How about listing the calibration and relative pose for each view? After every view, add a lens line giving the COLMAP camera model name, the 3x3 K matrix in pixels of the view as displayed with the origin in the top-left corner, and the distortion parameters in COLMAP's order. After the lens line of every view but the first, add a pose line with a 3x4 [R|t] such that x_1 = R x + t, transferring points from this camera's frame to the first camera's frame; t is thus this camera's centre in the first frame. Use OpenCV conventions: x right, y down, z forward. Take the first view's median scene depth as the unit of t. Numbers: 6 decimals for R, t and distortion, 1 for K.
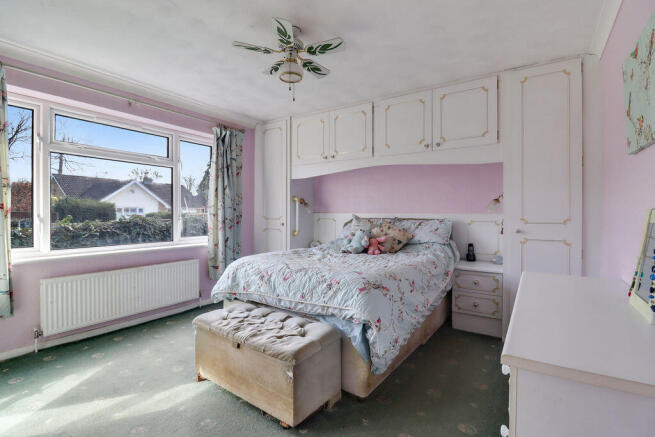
lens RADIAL K [[306.9, 0, 327.5], [0, 306.9, 218.5], [0, 0, 1]] dist [0.001968, 0.000143]
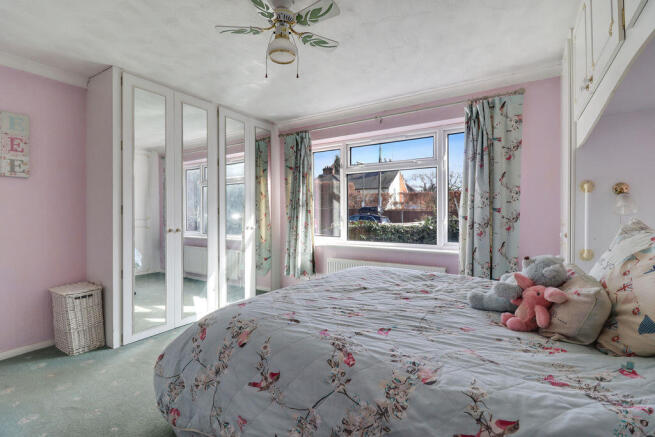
lens RADIAL K [[306.9, 0, 327.5], [0, 306.9, 218.5], [0, 0, 1]] dist [0.001968, 0.000143]
pose [[0.031815, 0.010951, -0.999434, 0.425991], [-0.015735, 0.999822, 0.010454, -0.011206], [0.999370, 0.015394, 0.031981, 0.634533]]
